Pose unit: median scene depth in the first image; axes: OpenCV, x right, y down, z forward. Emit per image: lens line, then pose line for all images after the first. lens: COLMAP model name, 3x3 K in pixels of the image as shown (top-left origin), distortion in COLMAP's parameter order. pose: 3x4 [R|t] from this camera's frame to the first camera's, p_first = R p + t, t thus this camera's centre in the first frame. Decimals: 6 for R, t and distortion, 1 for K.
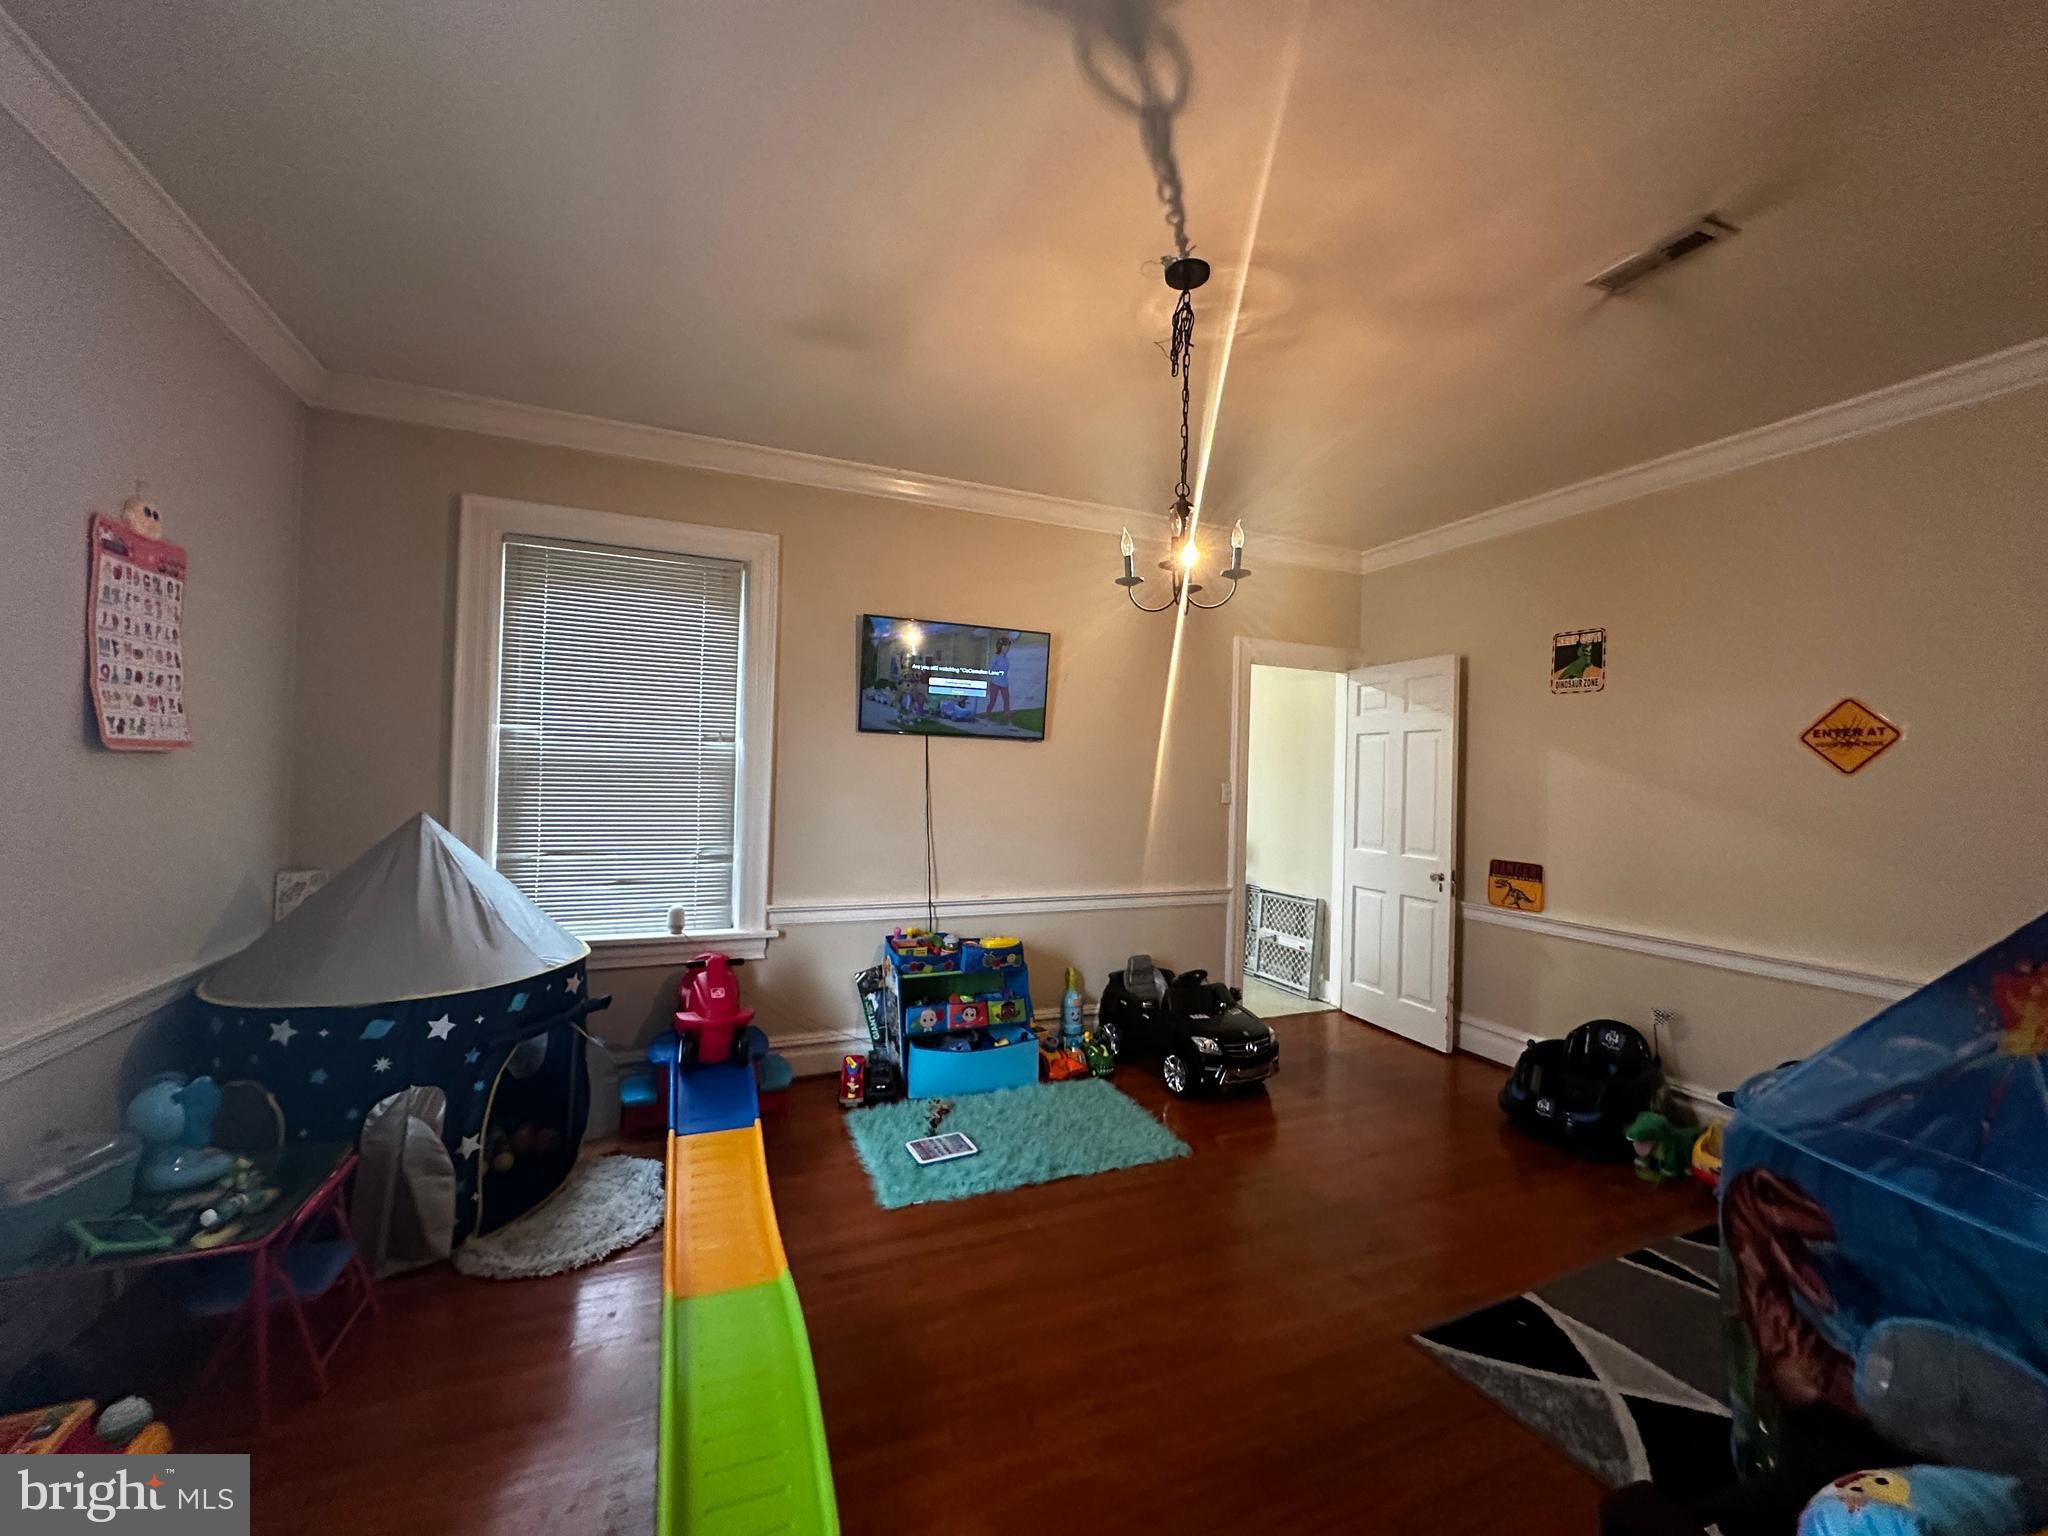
lens RADIAL K [[813.0, 0, 1026.1], [0, 813.0, 769.4], [0, 0, 1]] dist [-0.003623, -0.000199]
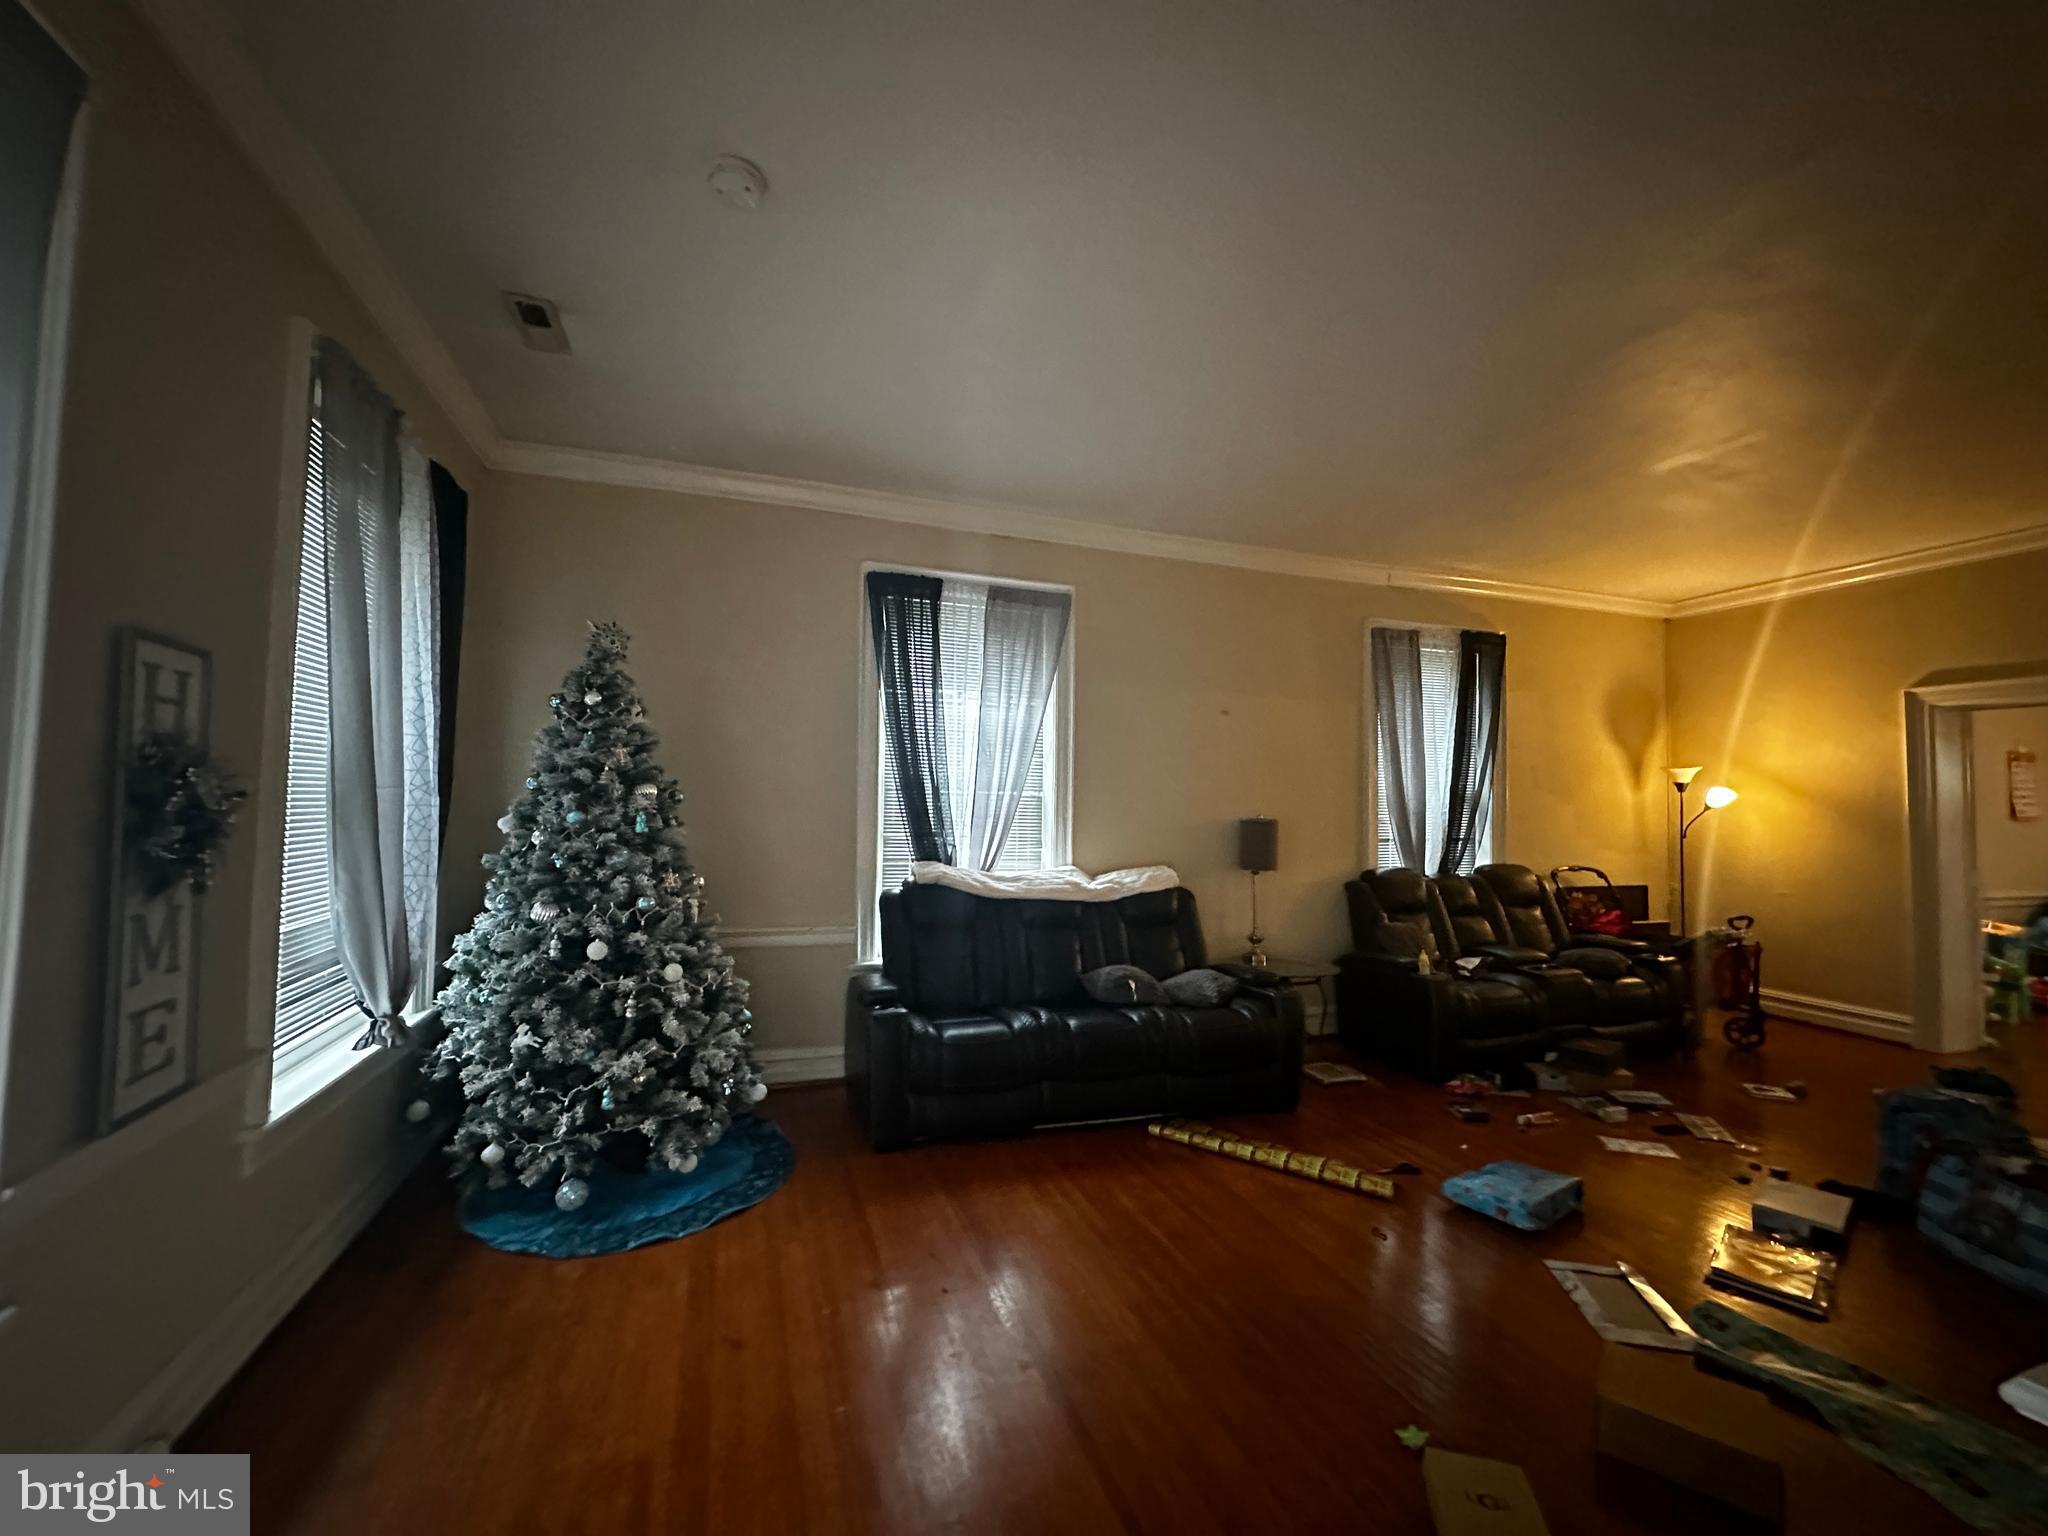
lens RADIAL K [[813.0, 0, 1021.2], [0, 813.0, 770.2], [0, 0, 1]] dist [-0.003623, -0.000199]
pose [[-0.069879, -0.062494, -0.995596, 2.386583], [-0.010855, 0.998024, -0.061884, 0.022166], [0.997496, 0.006483, -0.070419, -2.752172]]
